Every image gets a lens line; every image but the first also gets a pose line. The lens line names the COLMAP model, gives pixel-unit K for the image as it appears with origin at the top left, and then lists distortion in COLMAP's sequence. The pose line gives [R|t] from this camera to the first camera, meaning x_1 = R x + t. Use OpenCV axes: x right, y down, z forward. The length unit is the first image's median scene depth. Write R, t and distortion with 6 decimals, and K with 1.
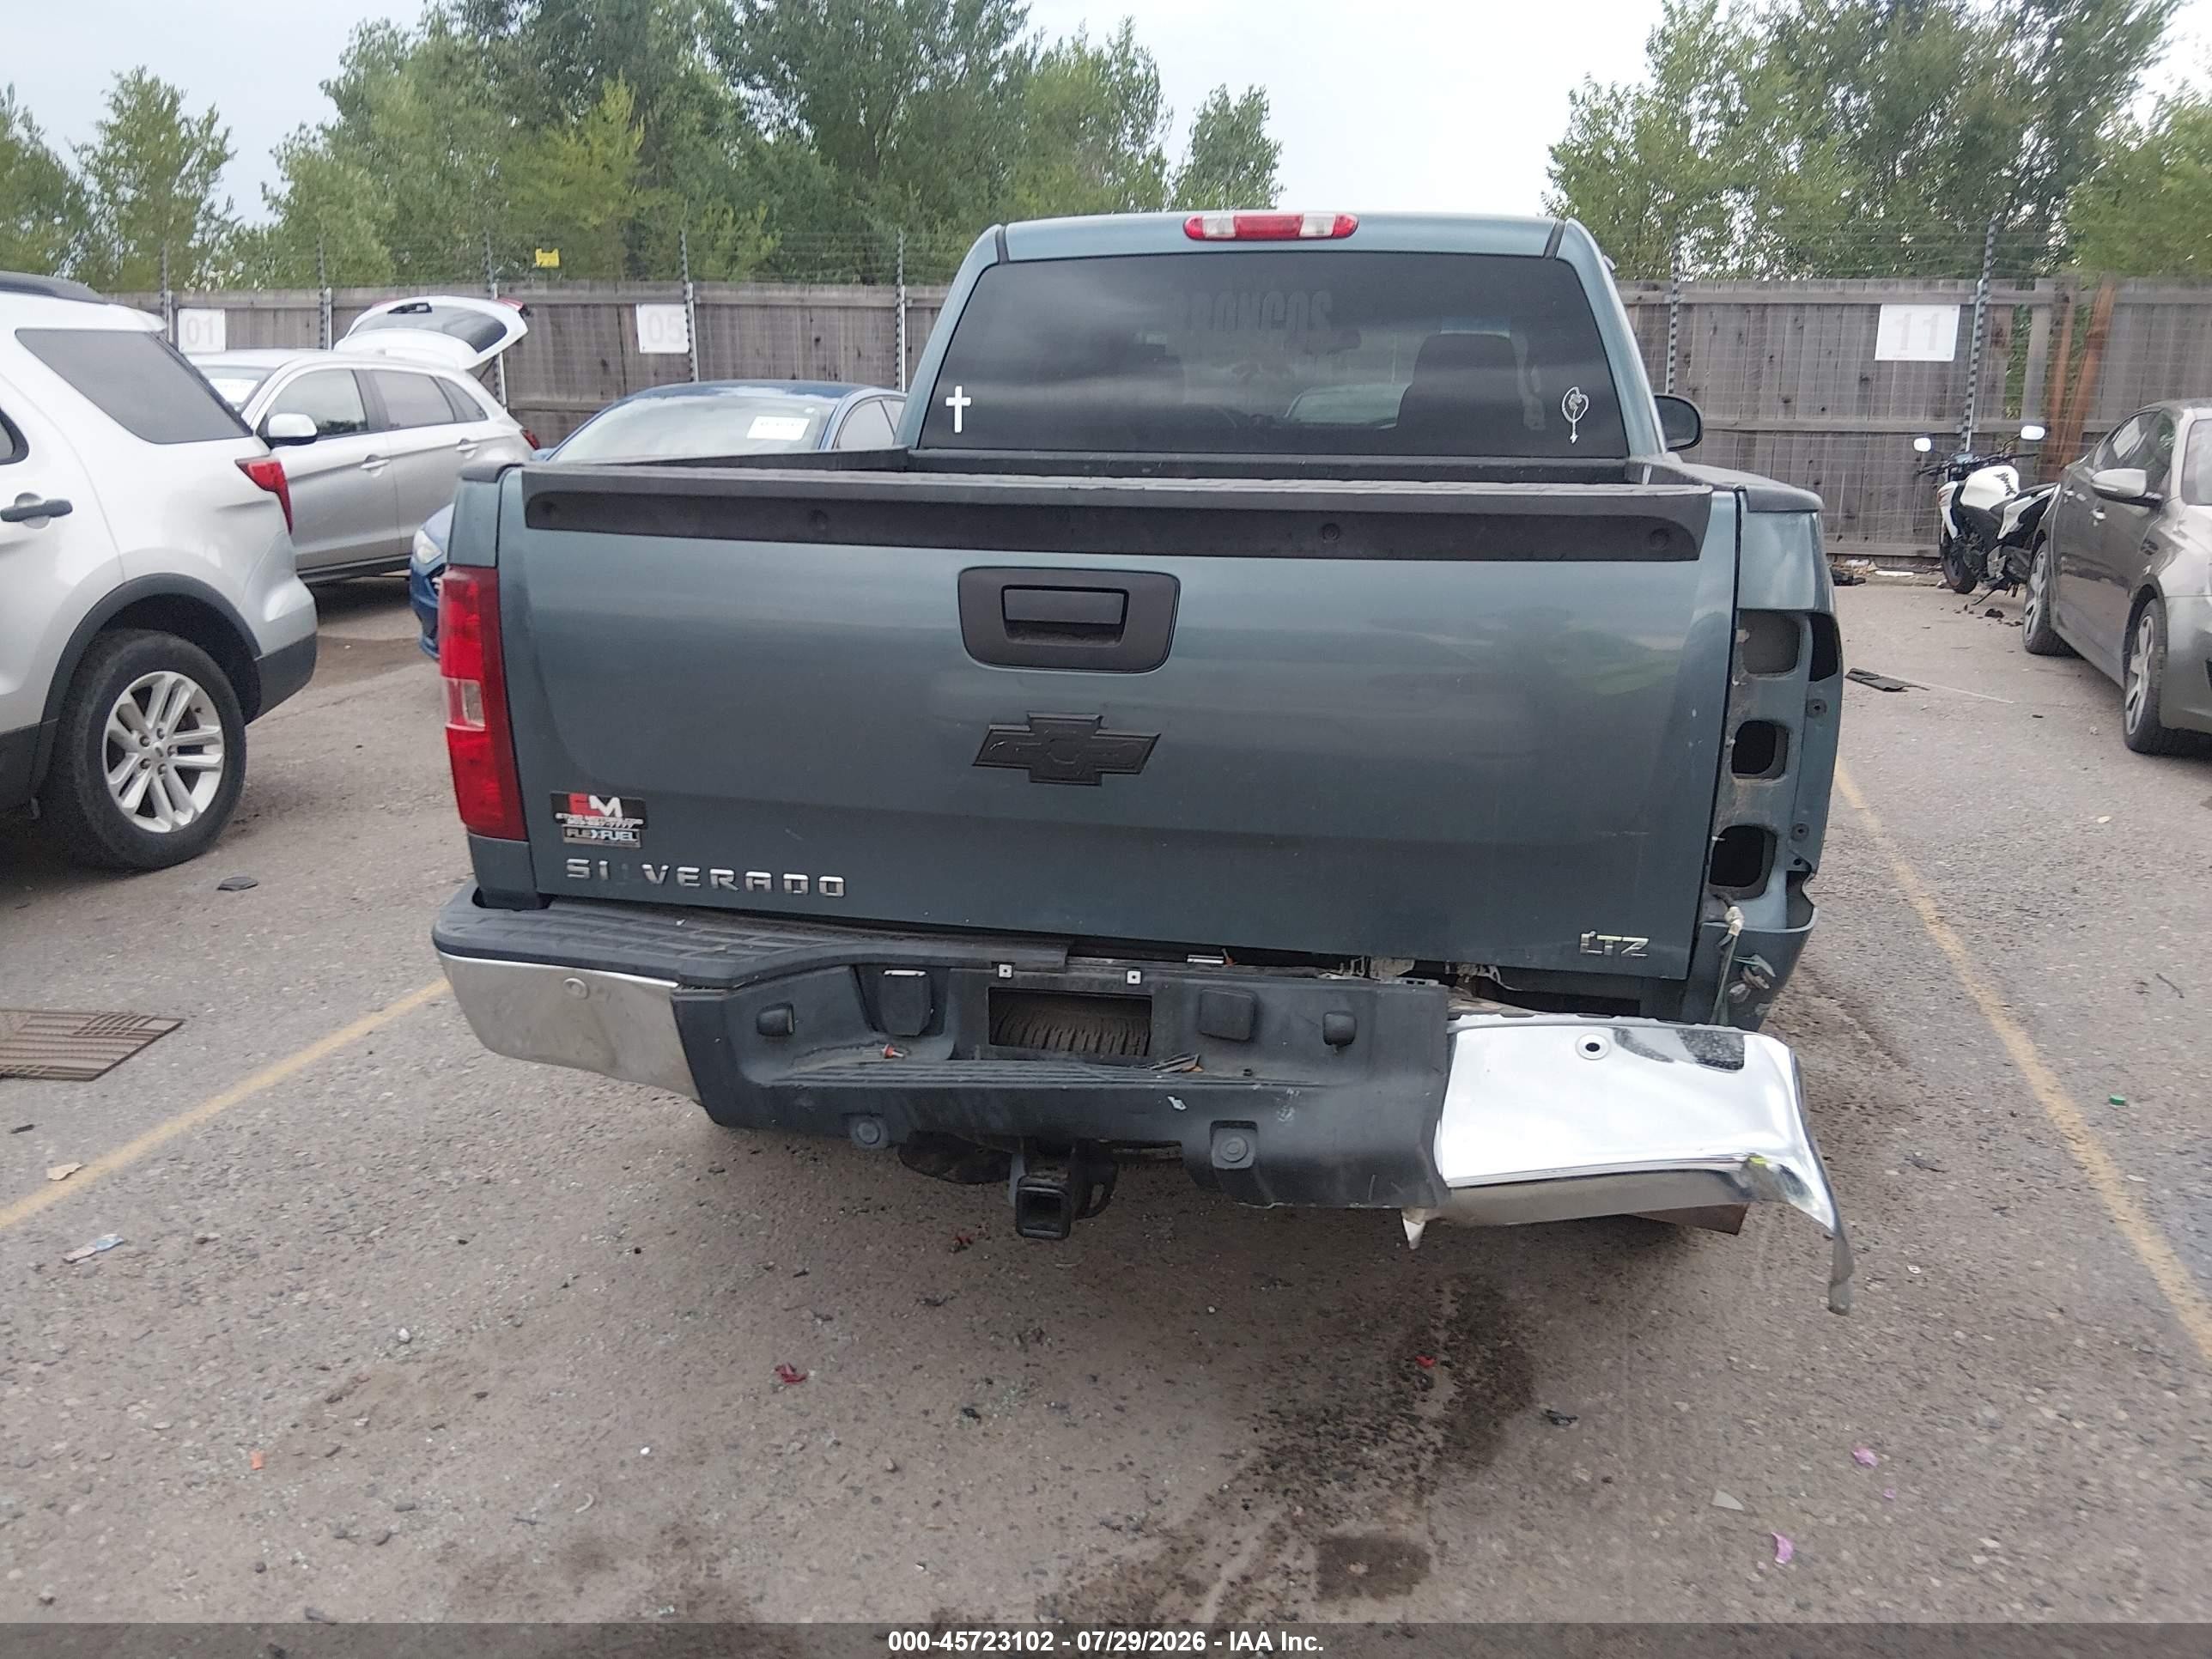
lens RADIAL K [[1667.0, 0, 1091.6], [0, 1667.0, 821.8], [0, 0, 1]] dist [0.114816, -0.196243]
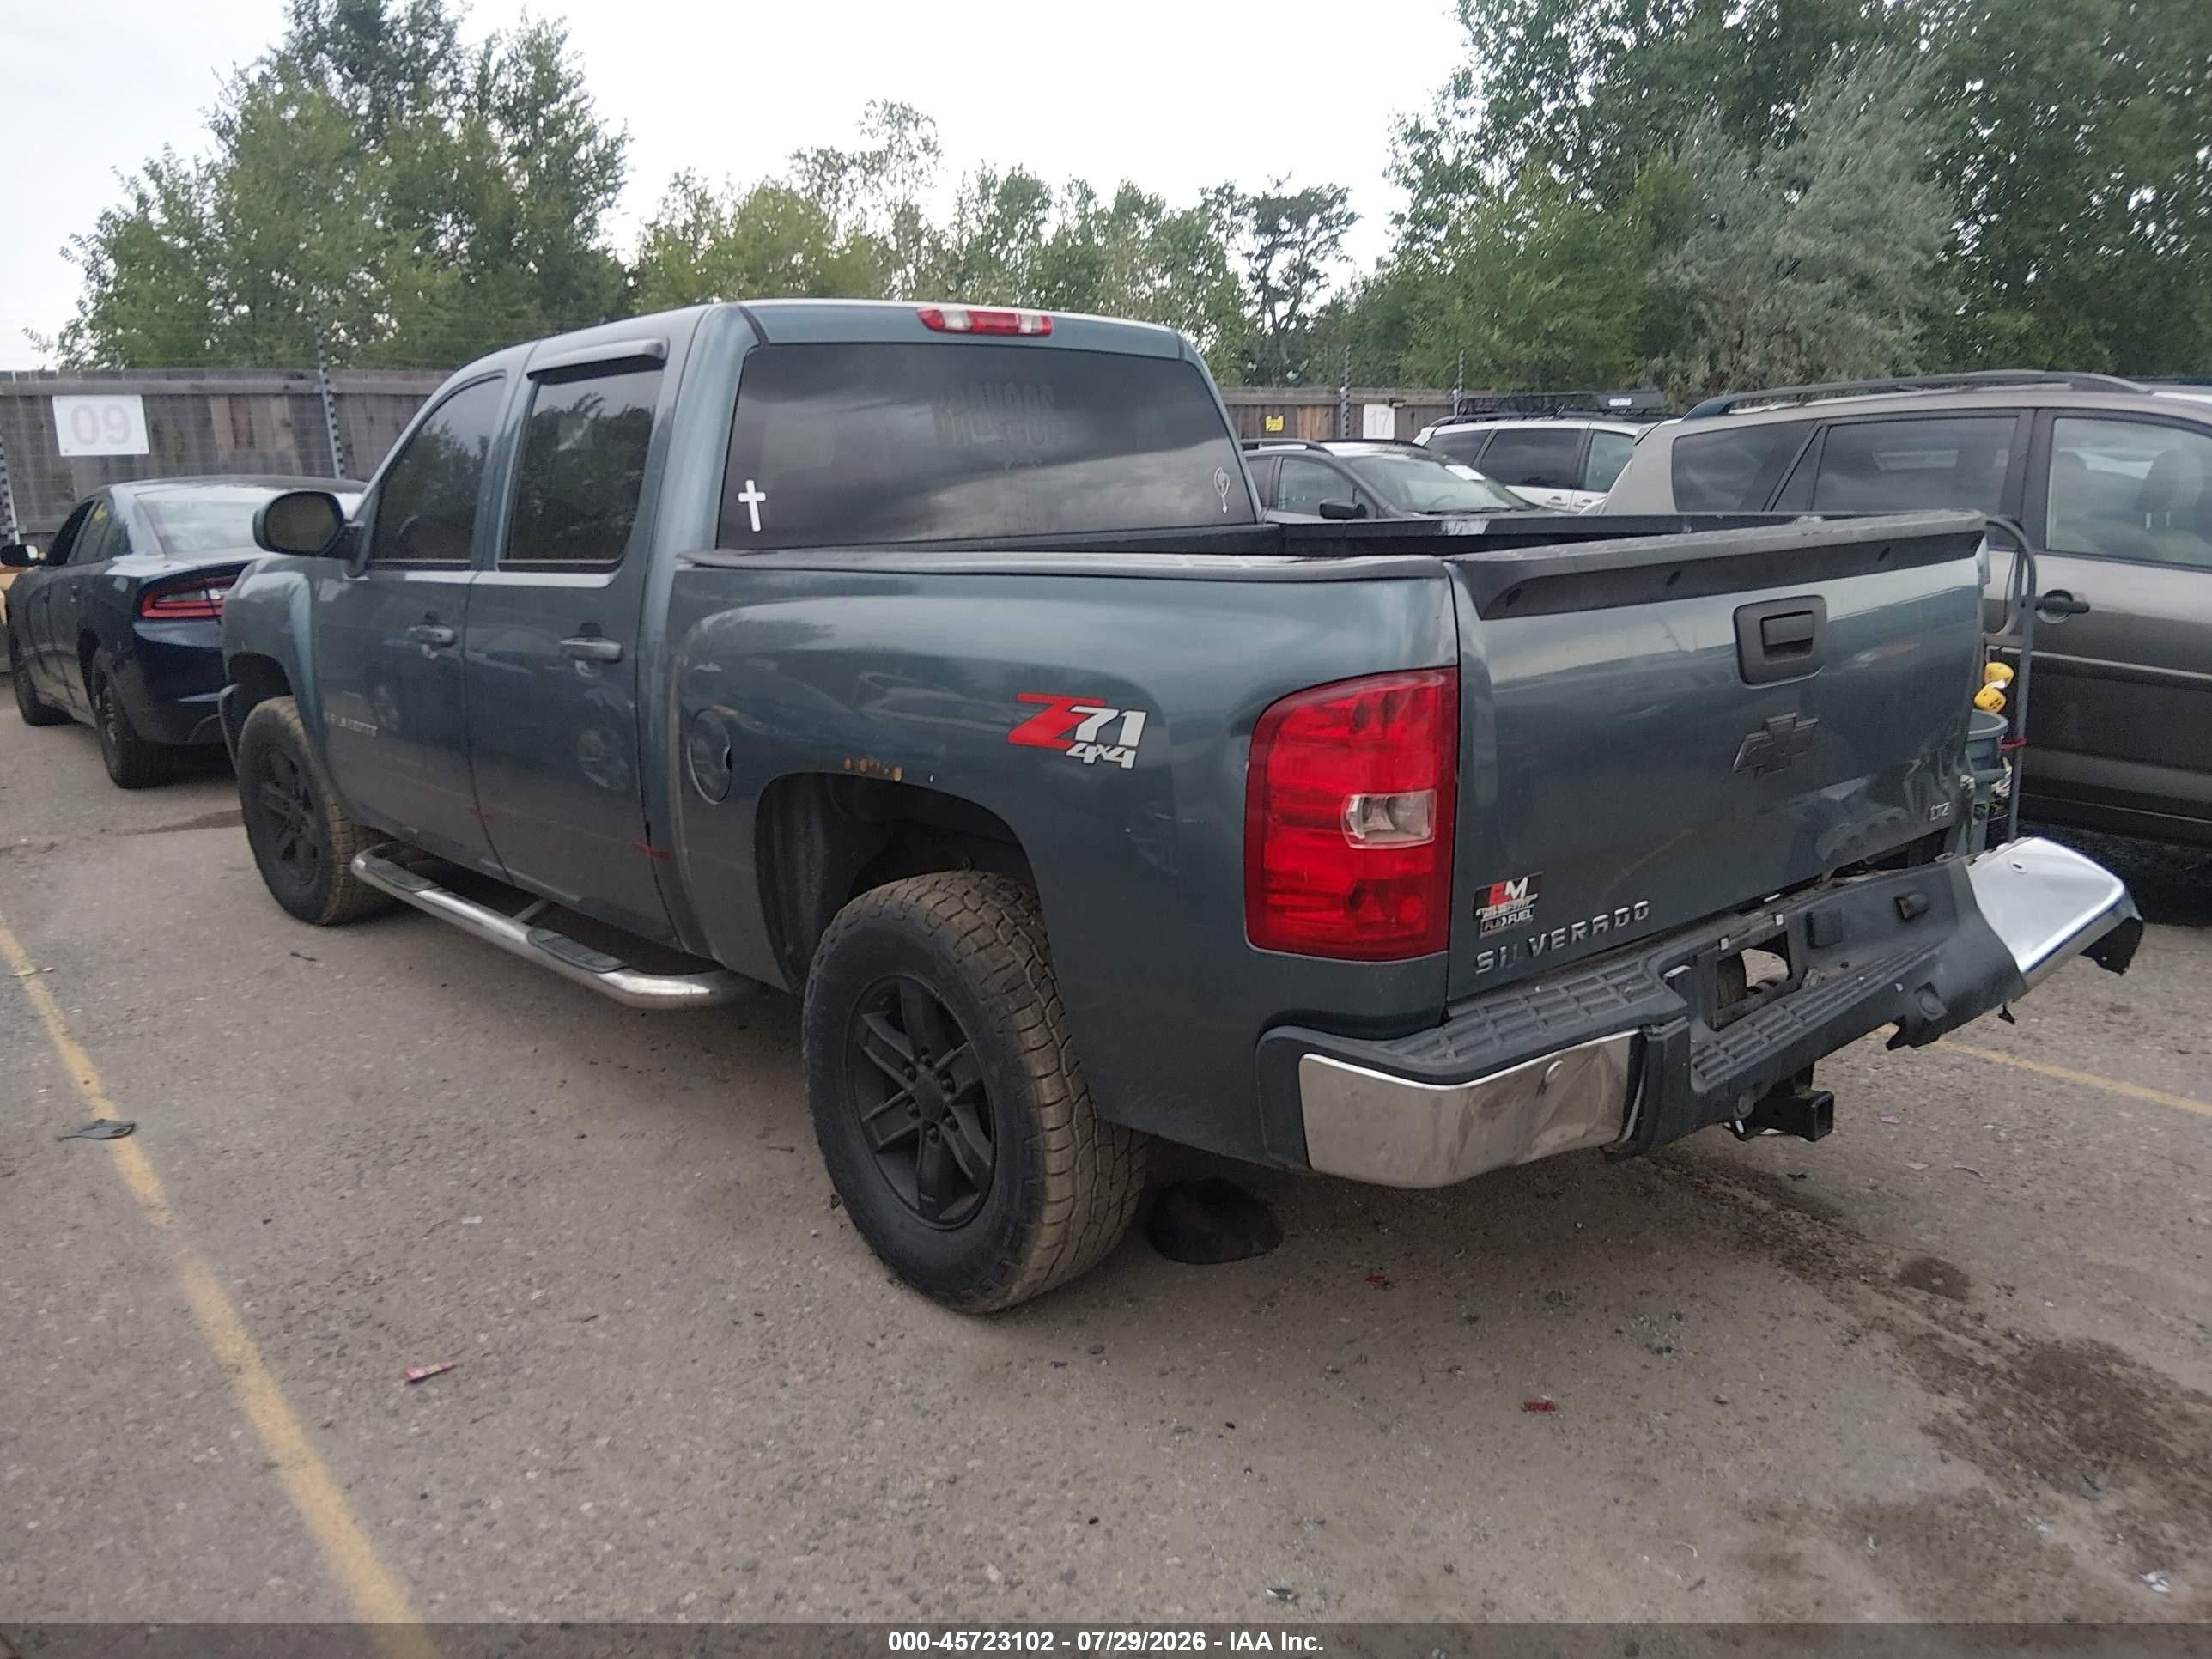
lens RADIAL K [[1694.4, 0, 1109.6], [0, 1694.4, 810.5], [0, 0, 1]] dist [0.052670, -0.083864]
pose [[0.591714, -0.181557, 0.785437, -1.141098], [0.226888, 0.972431, 0.053854, -0.153609], [-0.773561, 0.146341, 0.616594, 0.524028]]
